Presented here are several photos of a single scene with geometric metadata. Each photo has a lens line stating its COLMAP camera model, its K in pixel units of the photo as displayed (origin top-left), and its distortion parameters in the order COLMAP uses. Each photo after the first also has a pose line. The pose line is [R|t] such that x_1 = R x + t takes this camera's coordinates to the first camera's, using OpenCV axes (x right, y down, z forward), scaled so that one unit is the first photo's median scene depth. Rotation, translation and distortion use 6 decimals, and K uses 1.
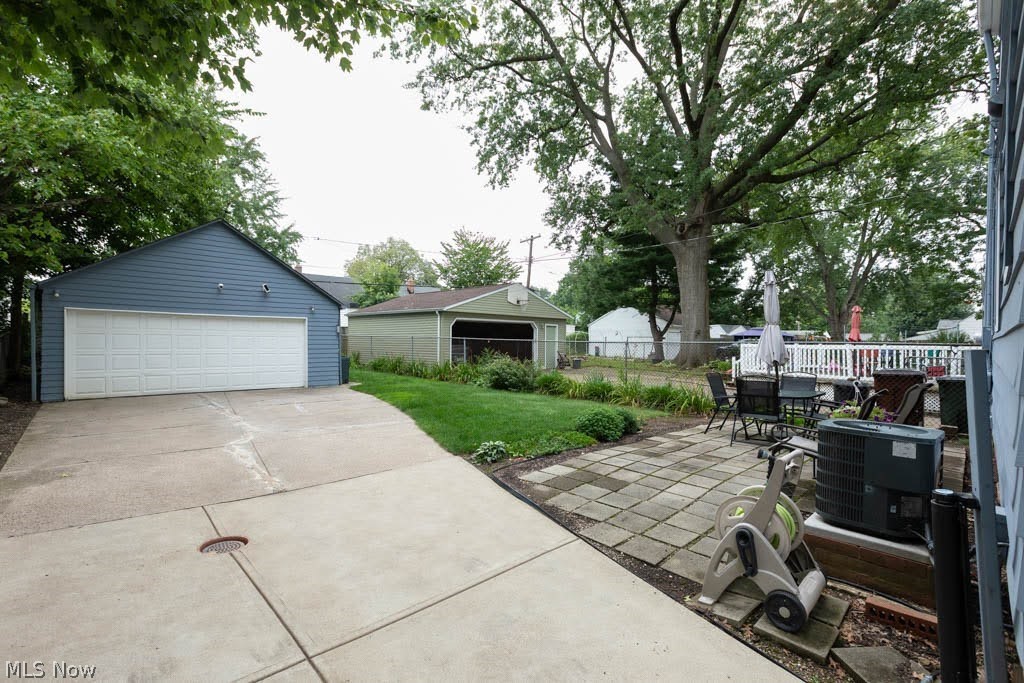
lens RADIAL K [[456.5, 0, 515.8], [0, 456.5, 341.4], [0, 0, 1]] dist [0.003742, -0.000921]
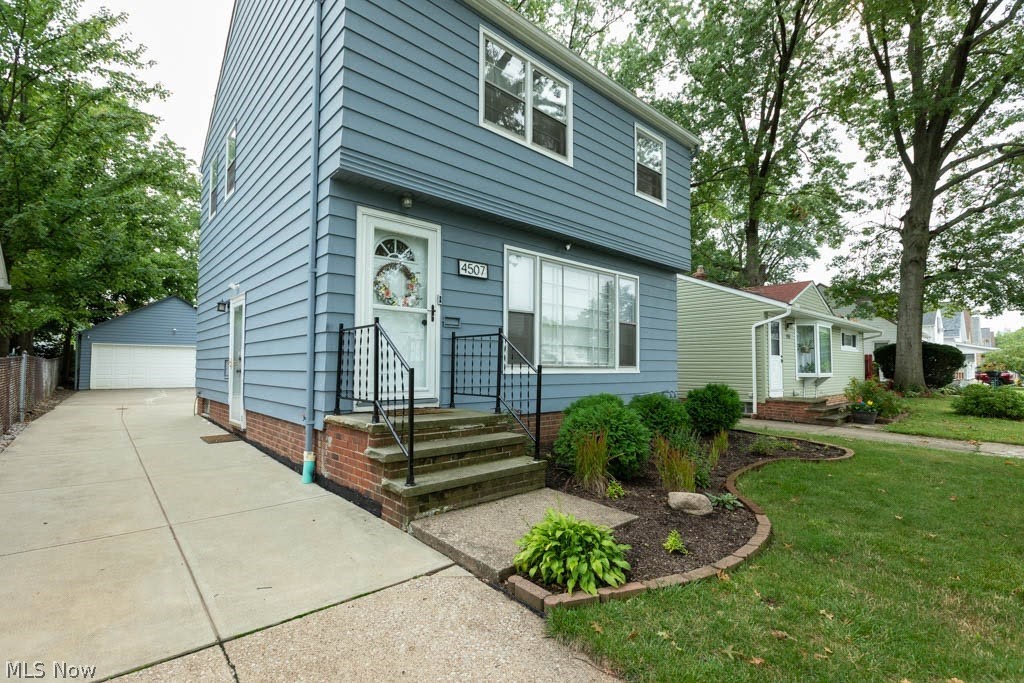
lens RADIAL K [[456.5, 0, 511.7], [0, 456.5, 345.4], [0, 0, 1]] dist [0.003742, -0.000921]
pose [[0.998560, -0.006403, -0.053258, 0.703124], [0.003872, 0.998864, -0.047495, 0.028371], [0.053502, 0.047220, 0.997451, -0.661510]]
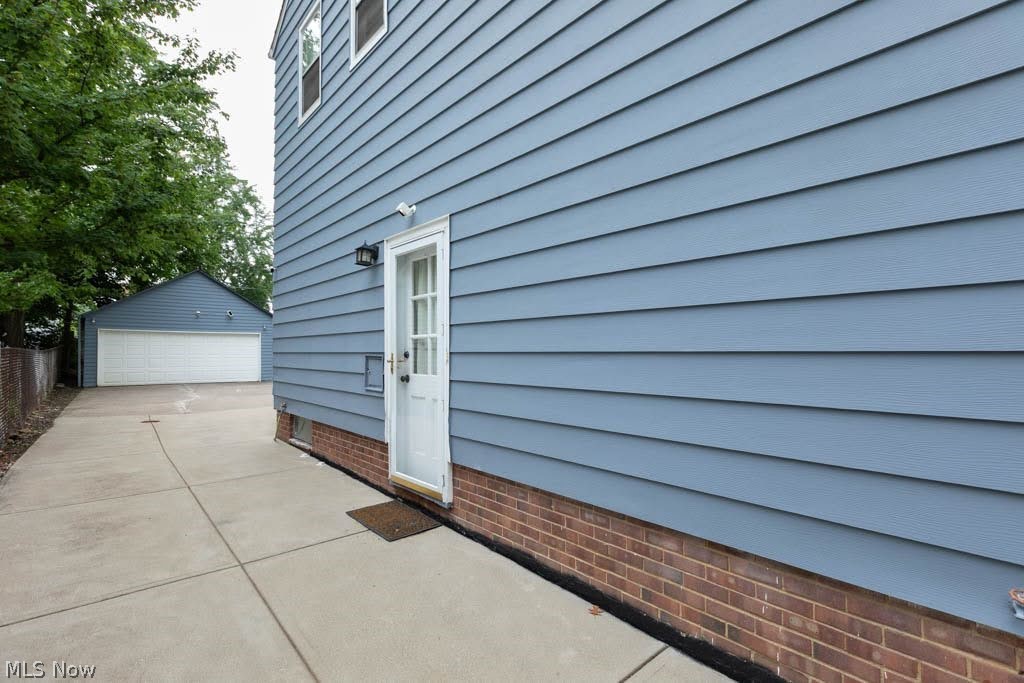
lens RADIAL K [[456.5, 0, 510.1], [0, 456.5, 344.0], [0, 0, 1]] dist [0.003742, -0.000921]
pose [[0.998561, -0.007117, -0.053146, 0.394656], [0.006031, 0.999771, -0.020555, 0.015491], [0.053280, 0.020205, 0.998375, -0.381426]]
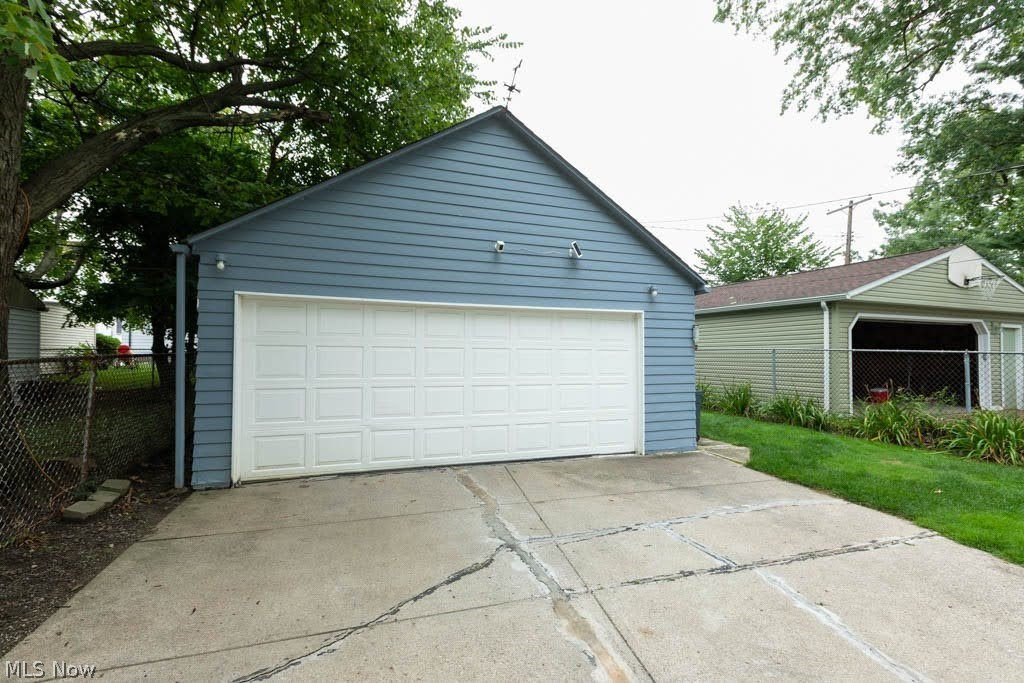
lens RADIAL K [[456.5, 0, 517.5], [0, 456.5, 345.1], [0, 0, 1]] dist [0.003742, -0.000921]
pose [[0.909503, -0.011754, -0.415532, -0.375072], [0.001571, 0.999690, -0.024841, -0.003770], [0.415695, 0.021940, 0.909239, 0.500800]]
